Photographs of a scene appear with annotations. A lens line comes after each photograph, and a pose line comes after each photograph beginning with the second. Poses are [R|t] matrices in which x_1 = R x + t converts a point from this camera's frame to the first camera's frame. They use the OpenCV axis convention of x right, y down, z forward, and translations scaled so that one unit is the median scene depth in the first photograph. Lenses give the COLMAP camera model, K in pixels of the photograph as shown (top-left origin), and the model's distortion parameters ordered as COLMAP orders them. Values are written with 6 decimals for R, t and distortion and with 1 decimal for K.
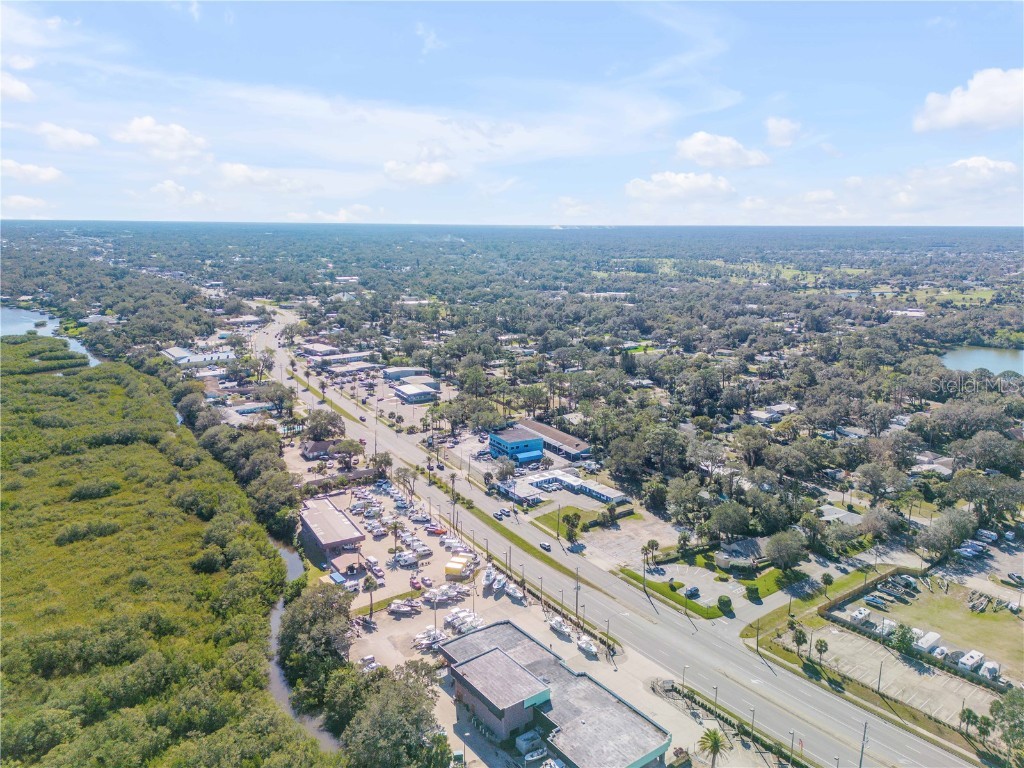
lens RADIAL K [[735.6, 0, 514.7], [0, 735.6, 379.1], [0, 0, 1]] dist [0.115205, -0.131601]
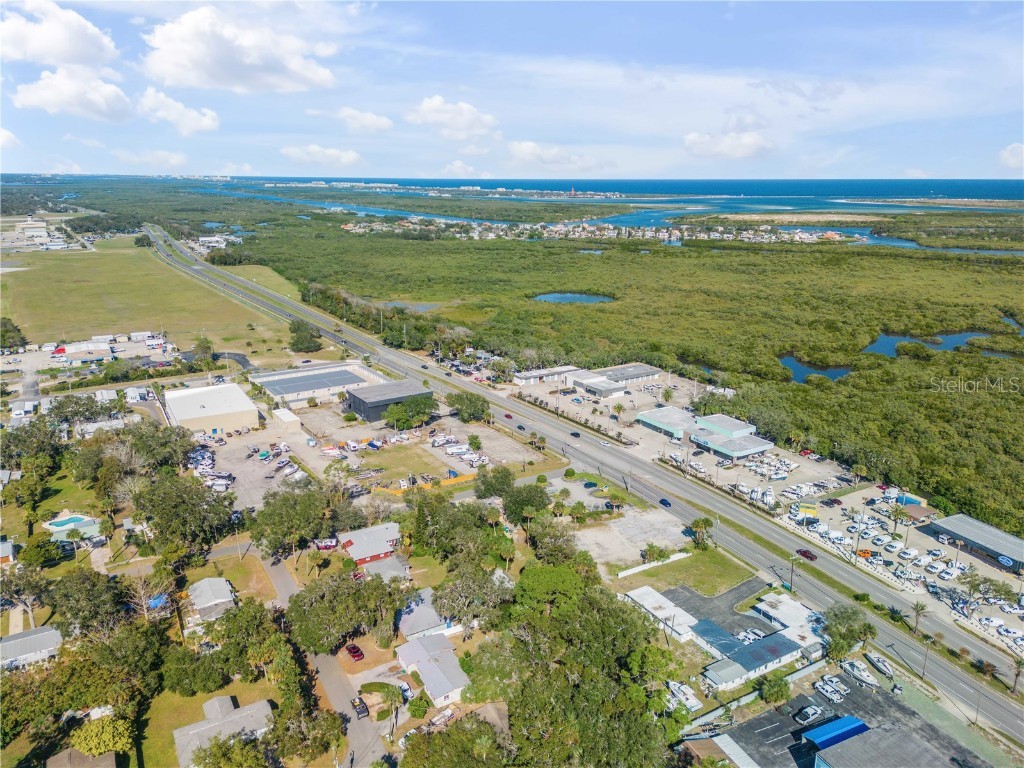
lens RADIAL K [[735.6, 0, 514.7], [0, 735.6, 379.1], [0, 0, 1]] dist [0.115205, -0.131601]
pose [[-0.995132, -0.037990, 0.090932, 0.193699], [0.008107, 0.888023, 0.459728, -0.315686], [-0.098215, 0.458227, -0.883392, 1.499333]]
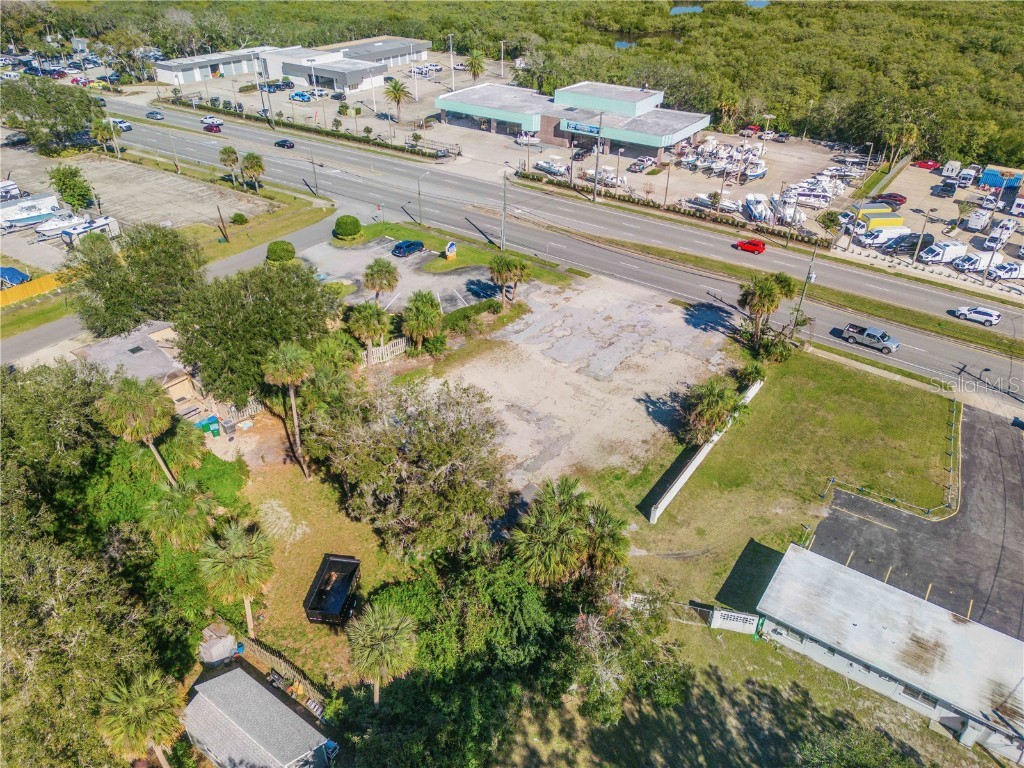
lens RADIAL K [[728.2, 0, 512.8], [0, 728.2, 386.4], [0, 0, 1]] dist [0.079566, -0.076871]
pose [[-0.949686, 0.157363, -0.270800, 0.238252], [-0.081211, 0.711325, 0.698156, 0.006616], [0.302490, 0.685021, -0.662756, 1.055326]]
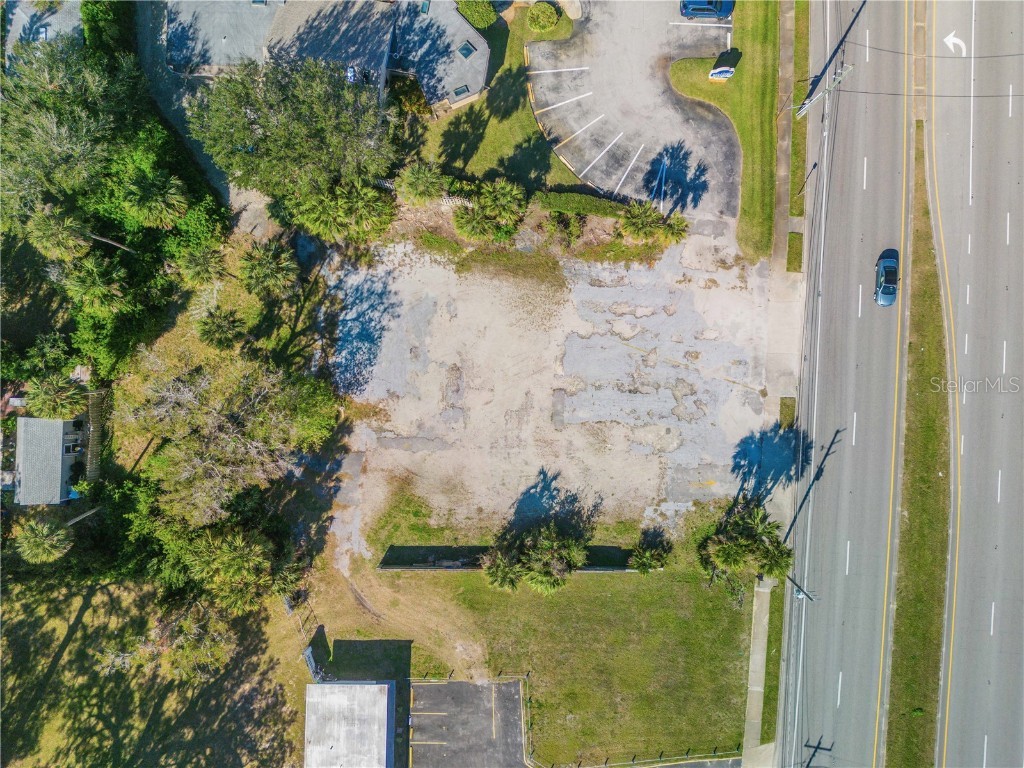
lens RADIAL K [[731.5, 0, 512.0], [0, 731.5, 384.0], [0, 0, 1]] dist [0.087738, -0.087211]
pose [[-0.797038, -0.603730, 0.015495, 0.150737], [0.128800, -0.144862, 0.981033, -0.051260], [-0.590034, 0.783917, 0.193221, 0.839796]]
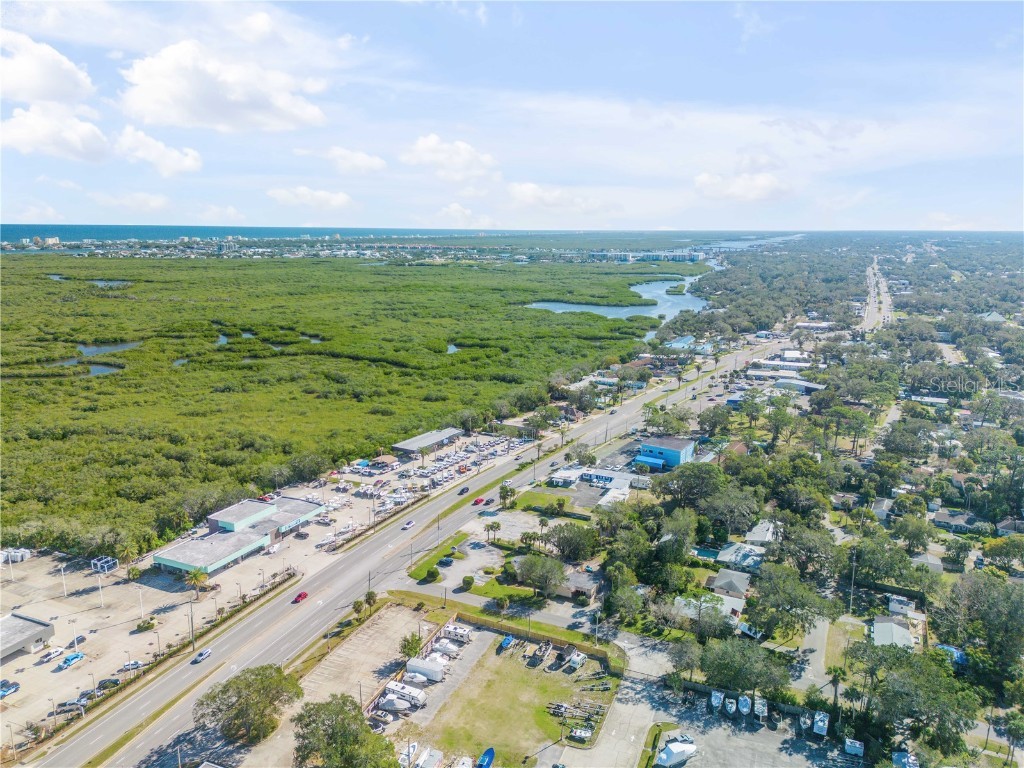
lens RADIAL K [[735.6, 0, 514.7], [0, 735.6, 379.1], [0, 0, 1]] dist [0.115205, -0.131601]
pose [[0.470947, 0.179779, -0.863648, 0.888134], [-0.187878, 0.976993, 0.100923, -0.080225], [0.861923, 0.114731, 0.493888, 0.388499]]
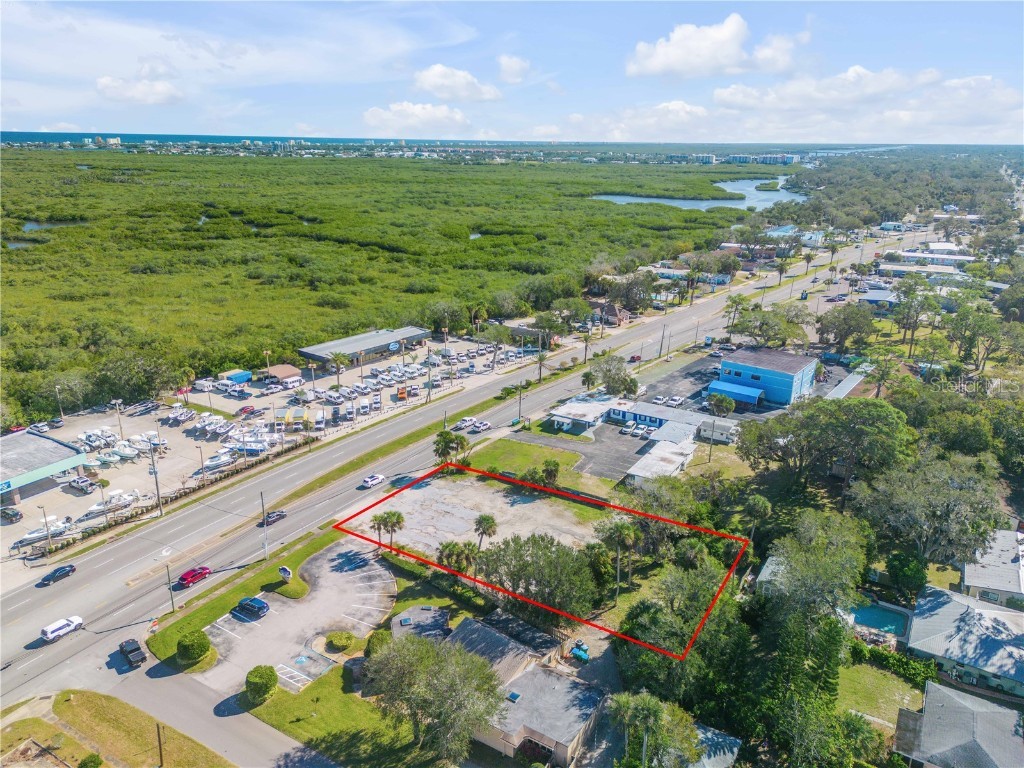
lens RADIAL K [[731.5, 0, 512.0], [0, 731.5, 384.0], [0, 0, 1]] dist [0.087738, -0.087211]
pose [[0.377472, 0.292676, -0.878553, 0.507338], [-0.201240, 0.951993, 0.230678, 0.005835], [0.903890, 0.089725, 0.418249, 0.705890]]
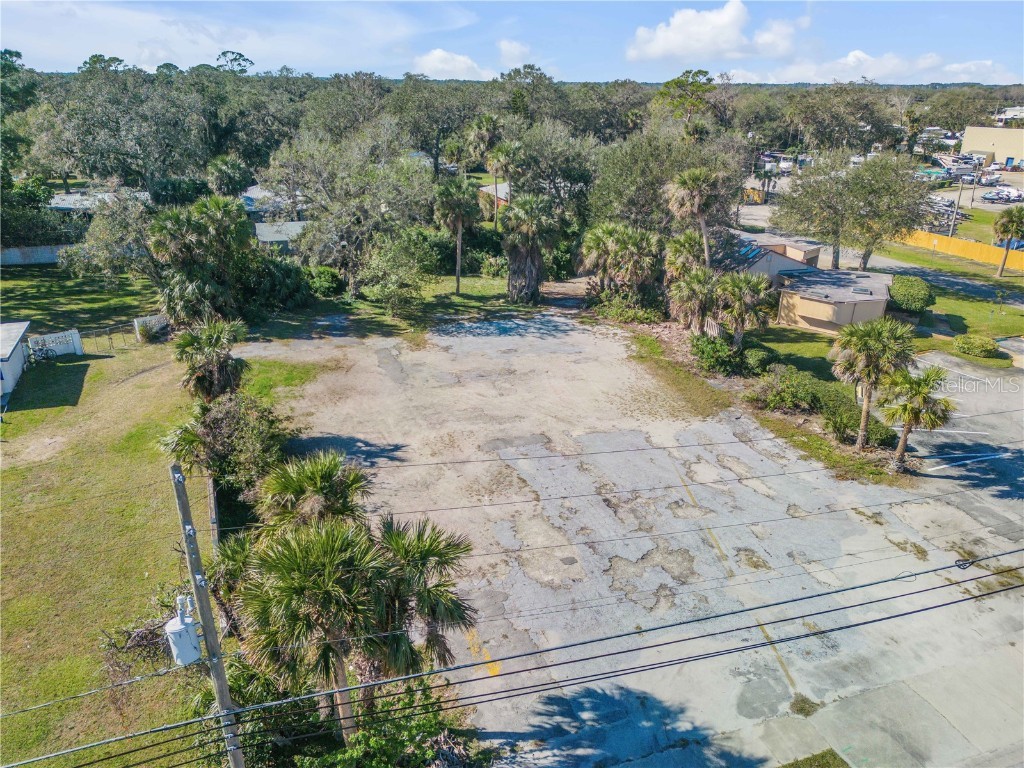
lens RADIAL K [[731.5, 0, 512.0], [0, 731.5, 384.0], [0, 0, 1]] dist [0.087738, -0.087211]
pose [[0.245467, -0.367896, 0.896883, 0.018198], [0.189865, 0.925516, 0.327677, 0.132980], [-0.950630, 0.089853, 0.297034, 0.843062]]
